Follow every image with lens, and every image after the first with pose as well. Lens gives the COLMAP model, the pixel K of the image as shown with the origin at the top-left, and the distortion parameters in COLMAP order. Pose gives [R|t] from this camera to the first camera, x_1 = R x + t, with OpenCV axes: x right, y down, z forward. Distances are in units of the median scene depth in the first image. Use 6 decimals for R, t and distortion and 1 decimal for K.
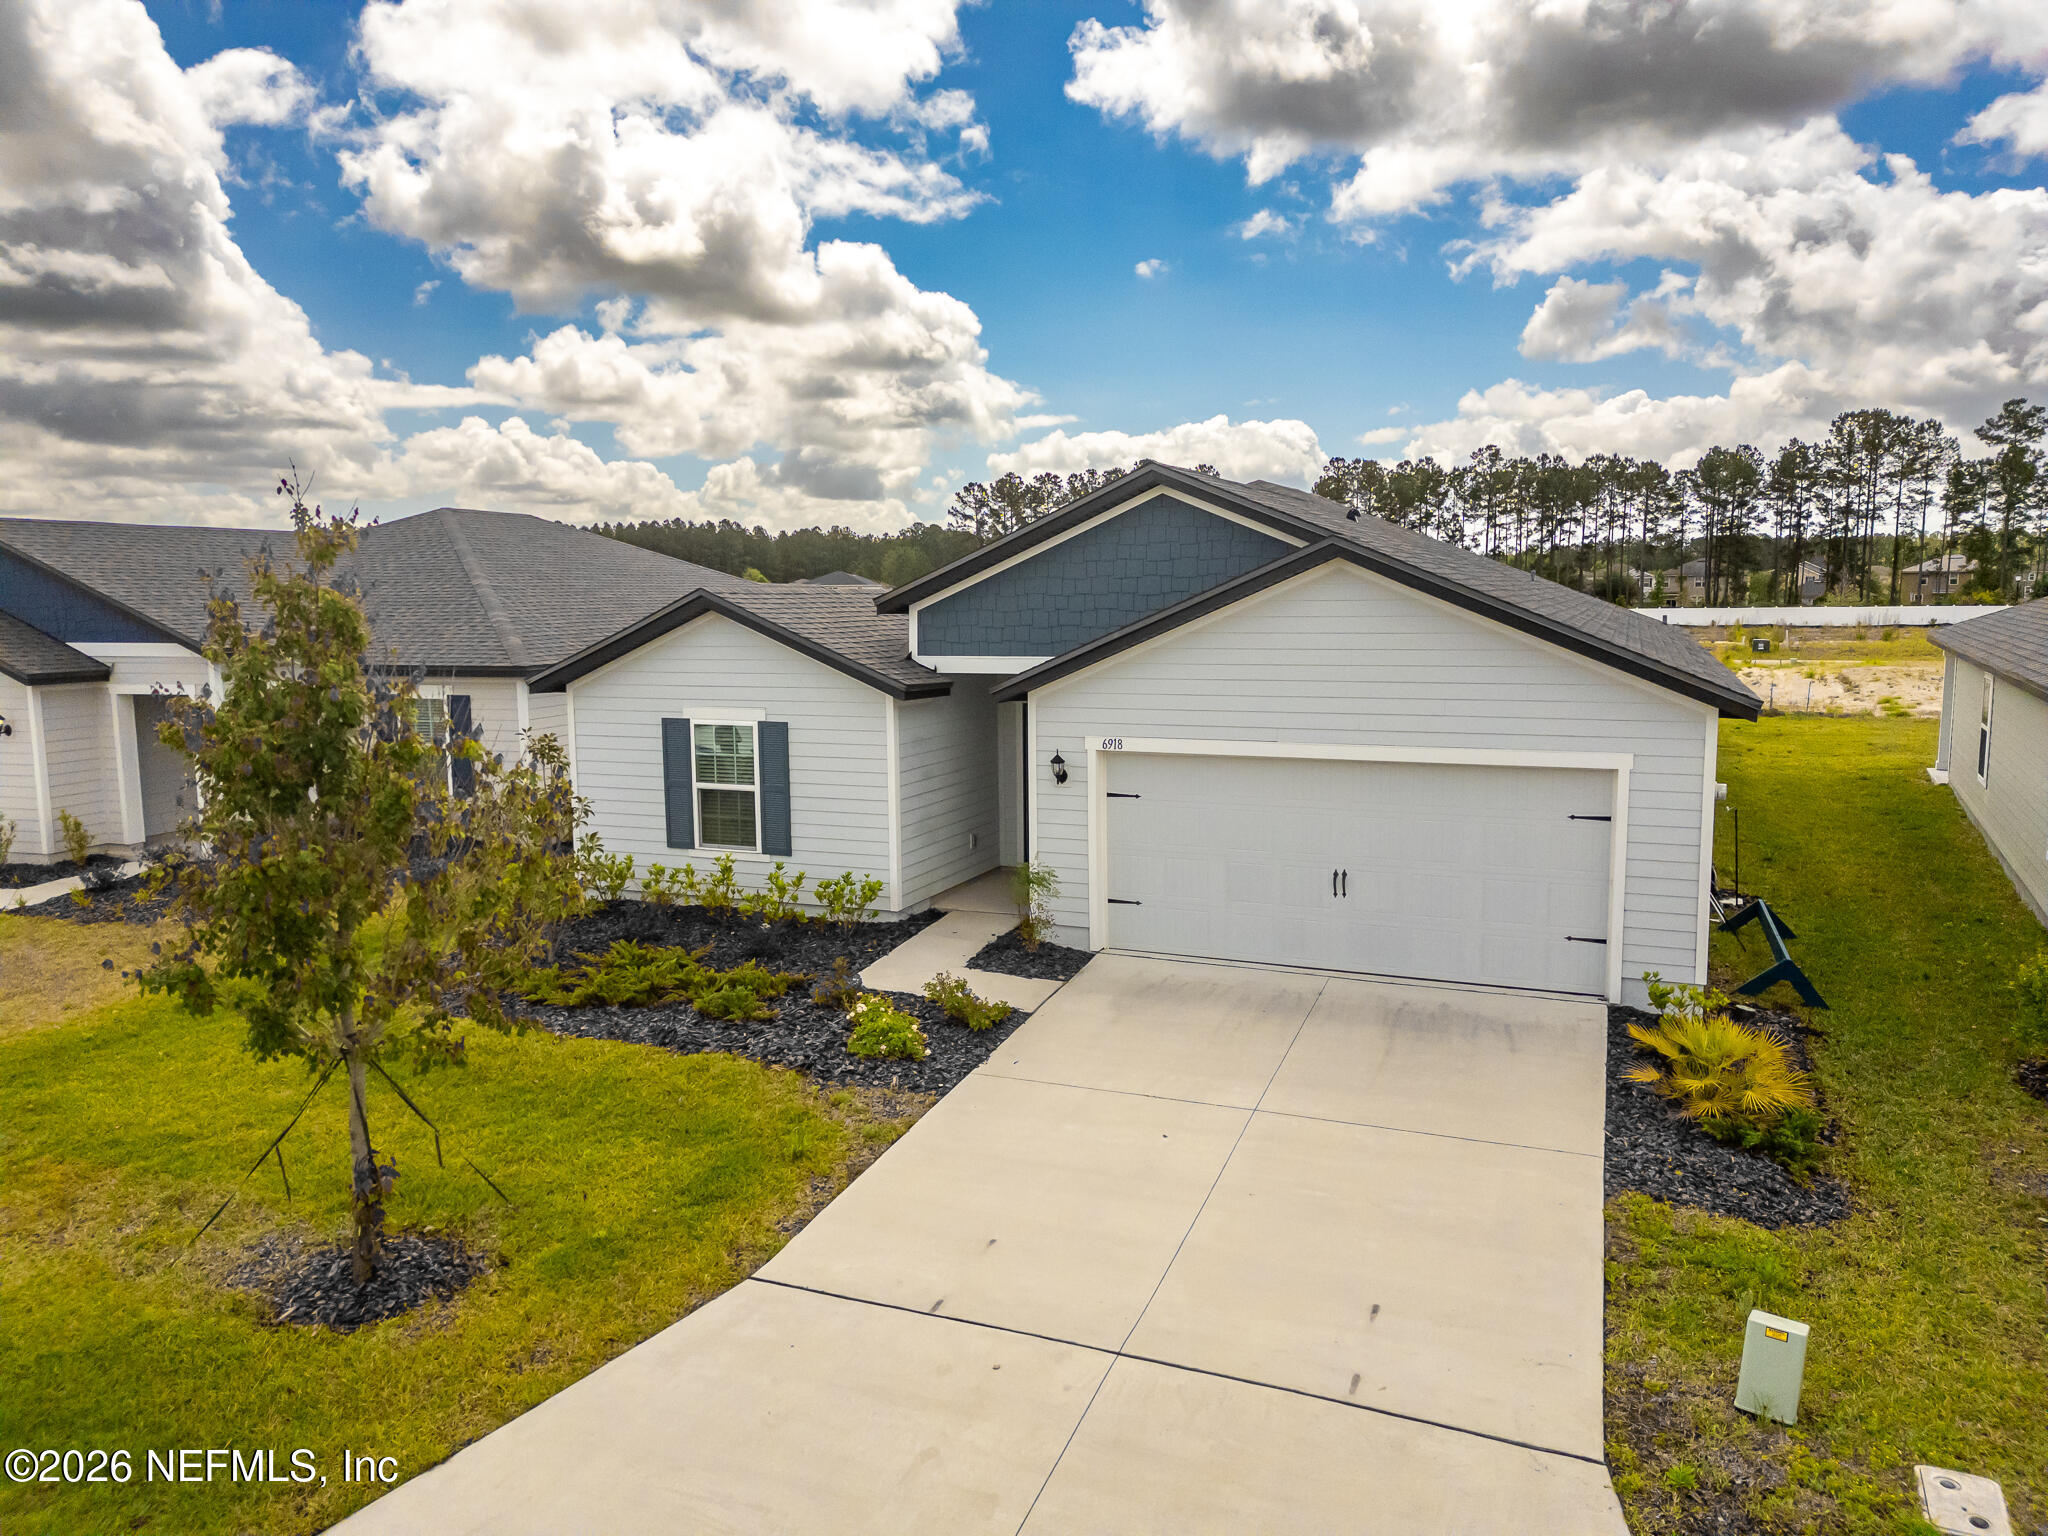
lens RADIAL K [[1443.1, 0, 1019.5], [0, 1443.1, 735.0], [0, 0, 1]] dist [0.061998, -0.049771]
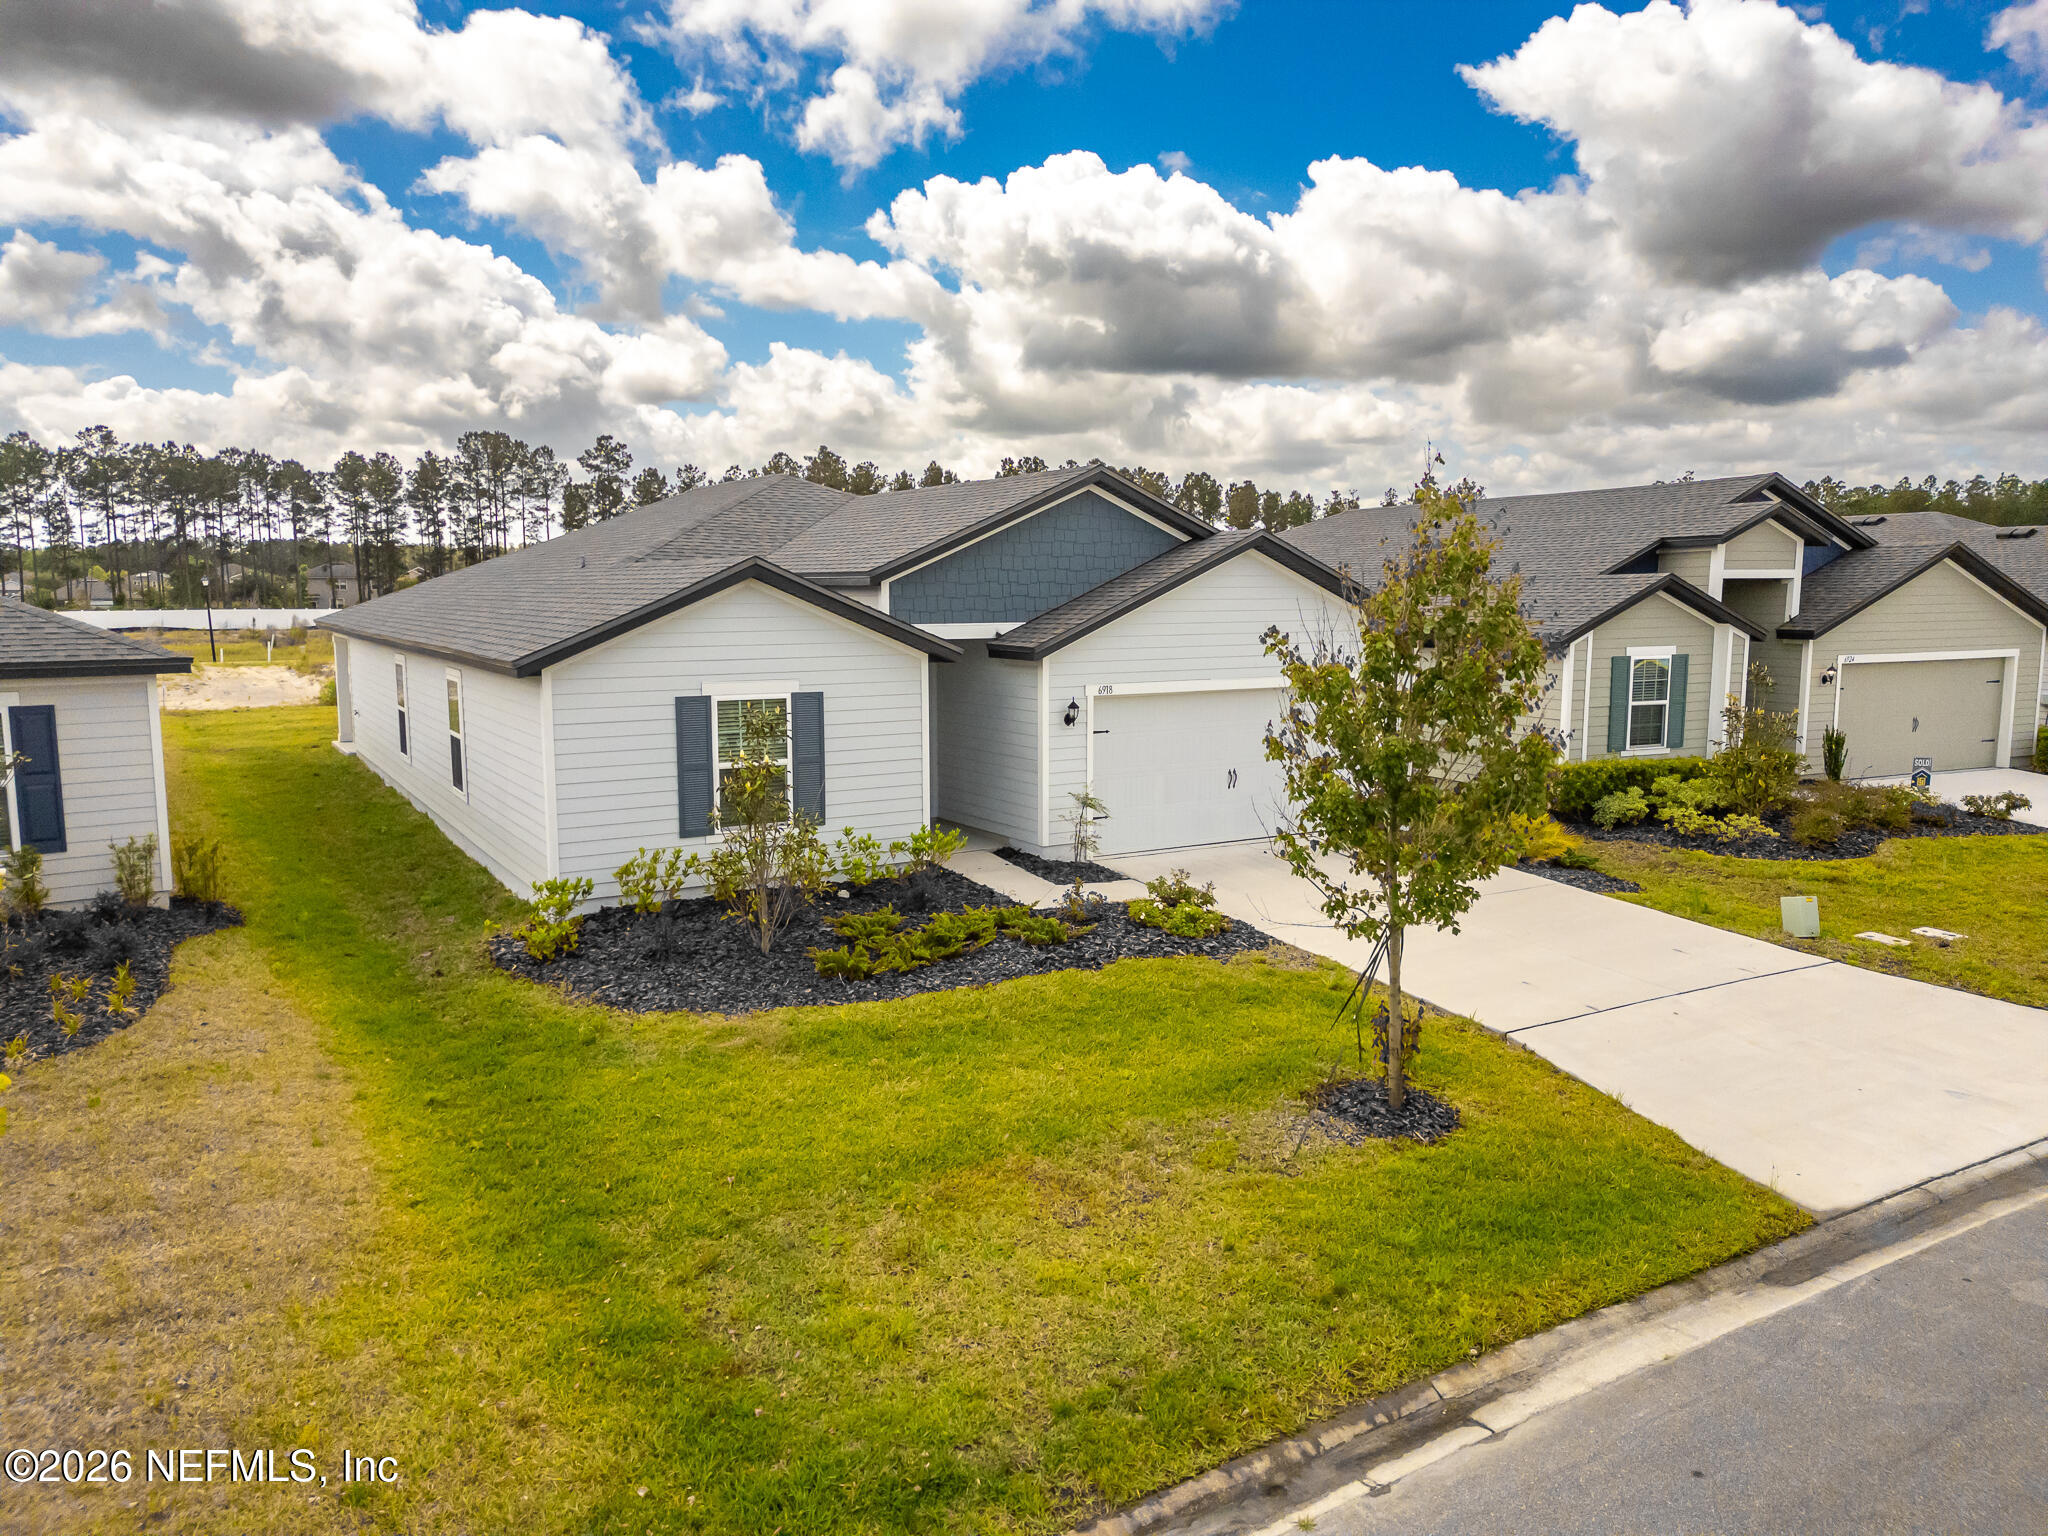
lens RADIAL K [[1443.1, 0, 1032.1], [0, 1443.1, 757.0], [0, 0, 1]] dist [0.061998, -0.049771]
pose [[0.588121, -0.085158, 0.804277, -0.855360], [0.076318, 0.995847, 0.049635, -0.002252], [-0.805164, 0.032189, 0.592178, 0.277907]]
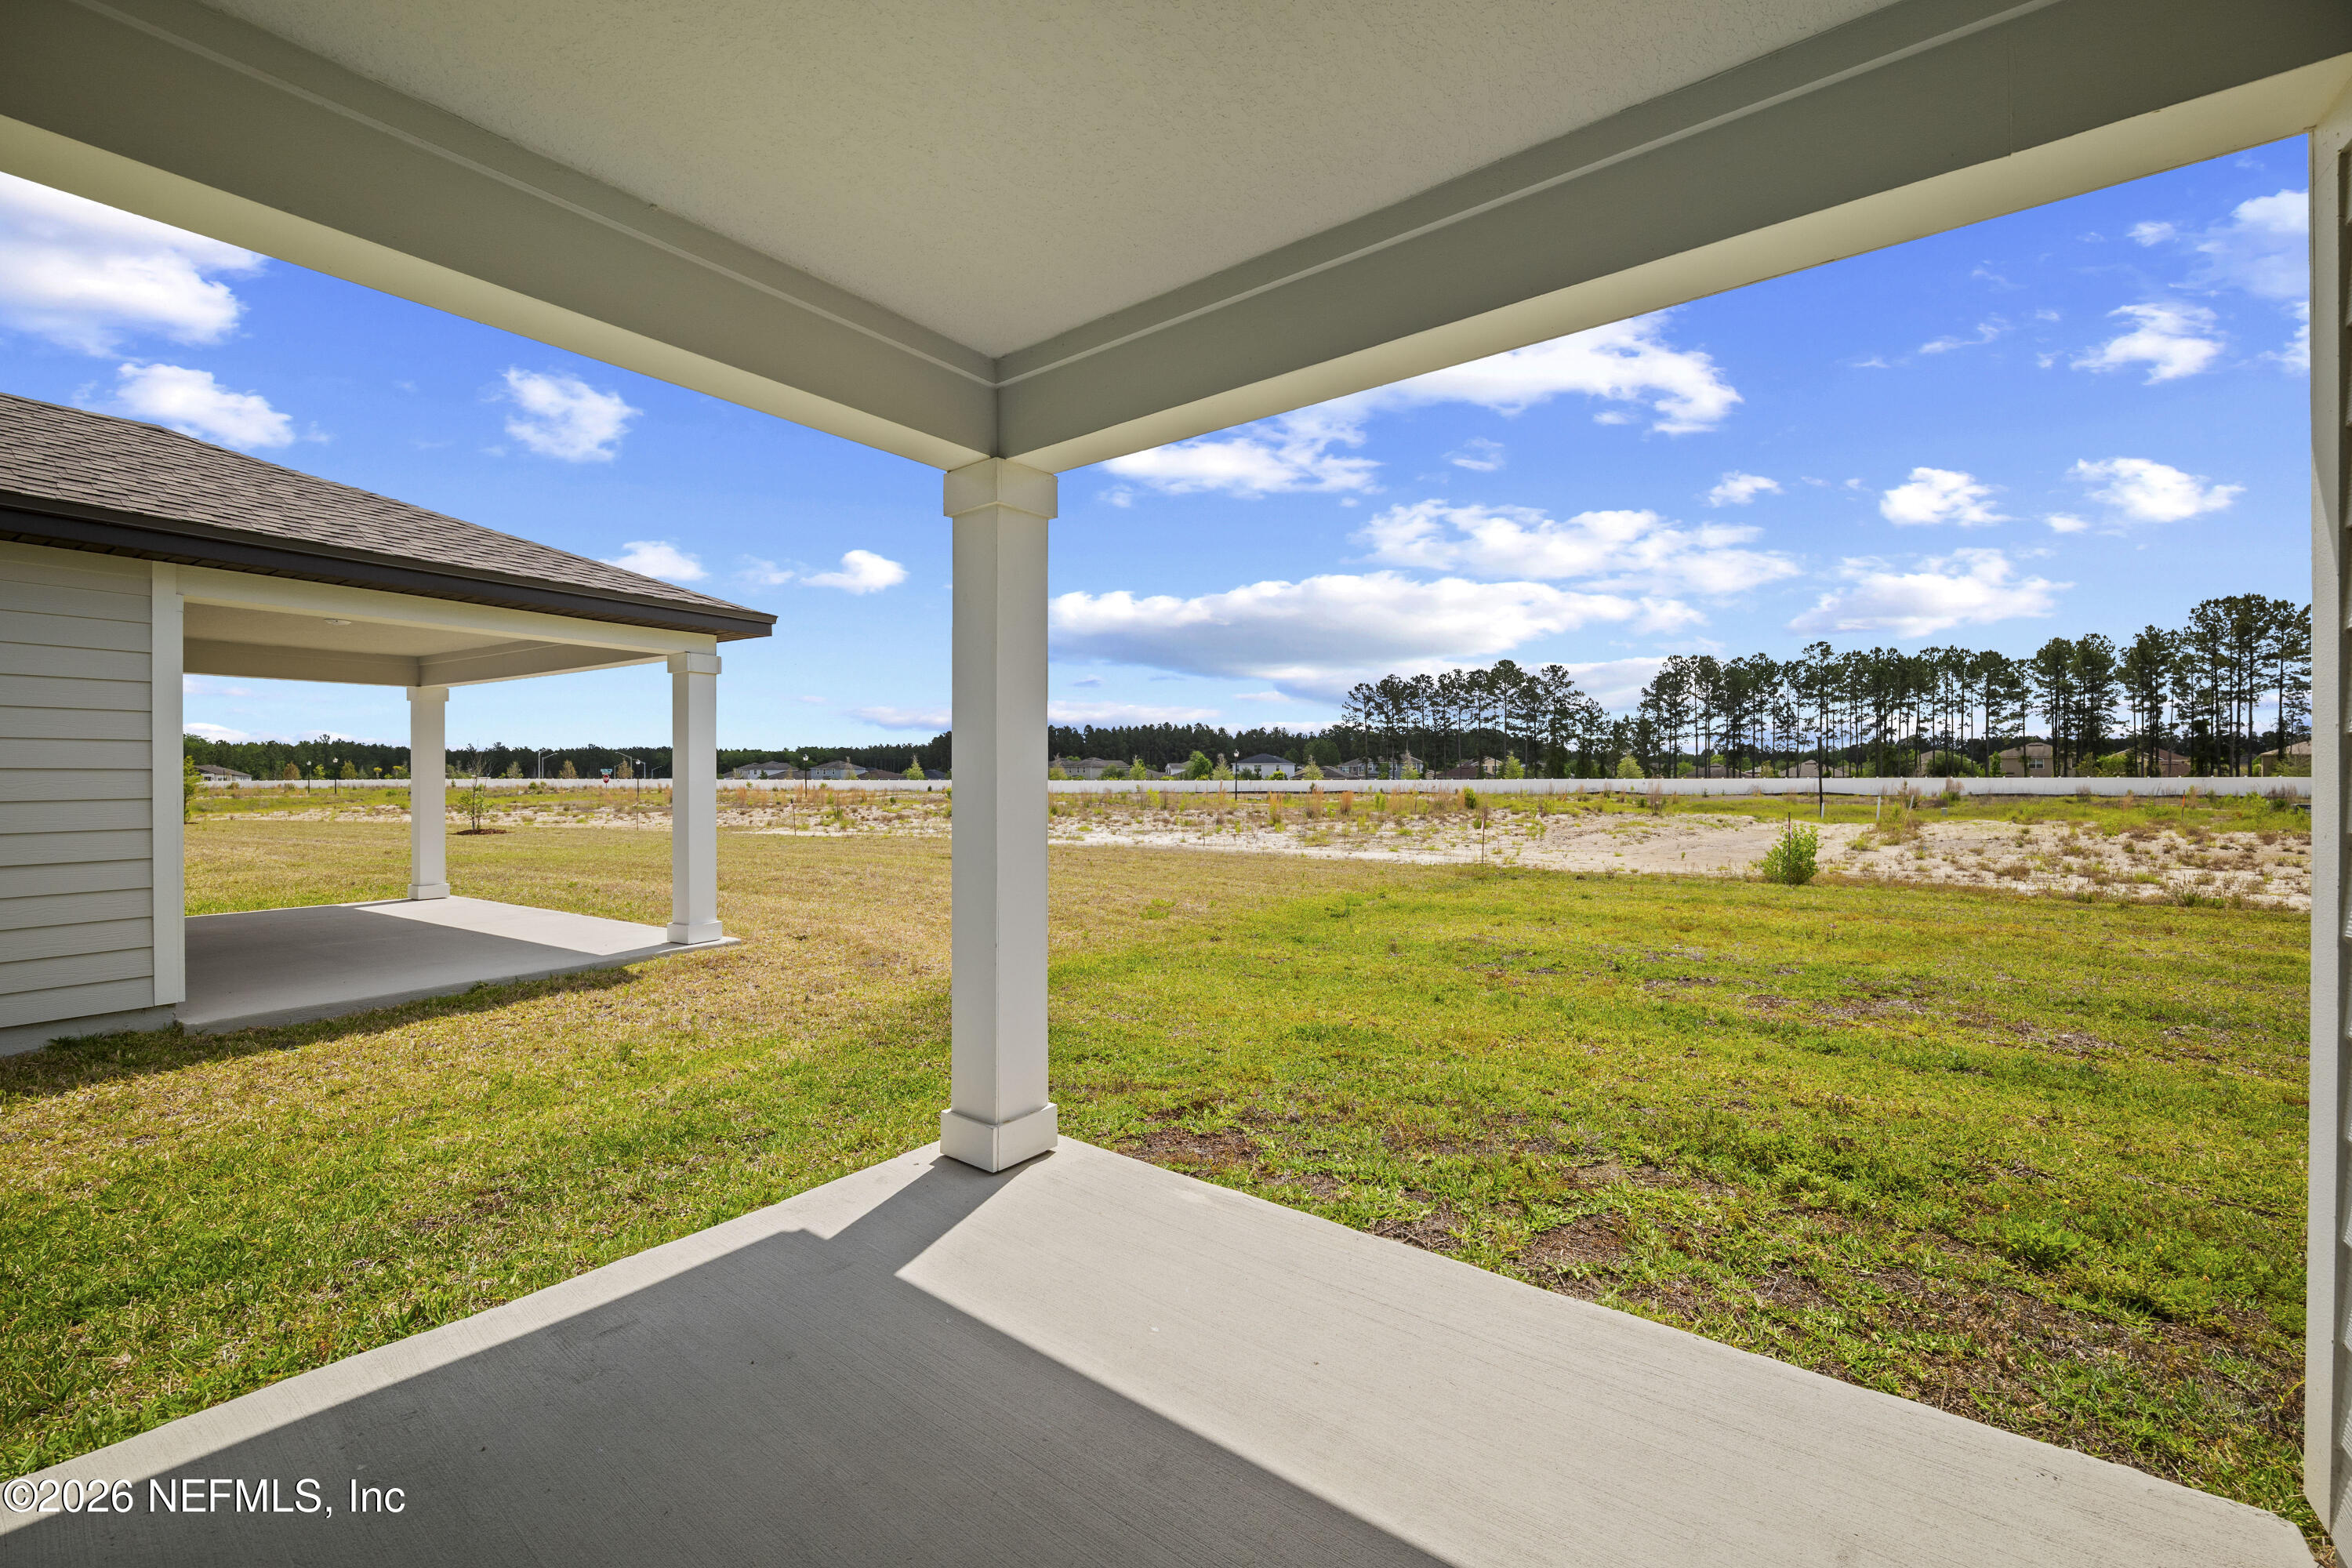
lens RADIAL K [[947.4, 0, 1175.7], [0, 947.4, 789.2], [0, 0, 1]] dist [-0.010165, 0.001108]
pose [[0.968792, 0.011068, -0.247627, 0.201730], [-0.032946, 0.995889, -0.084379, -0.058864], [0.245675, 0.089904, 0.965174, 1.929616]]
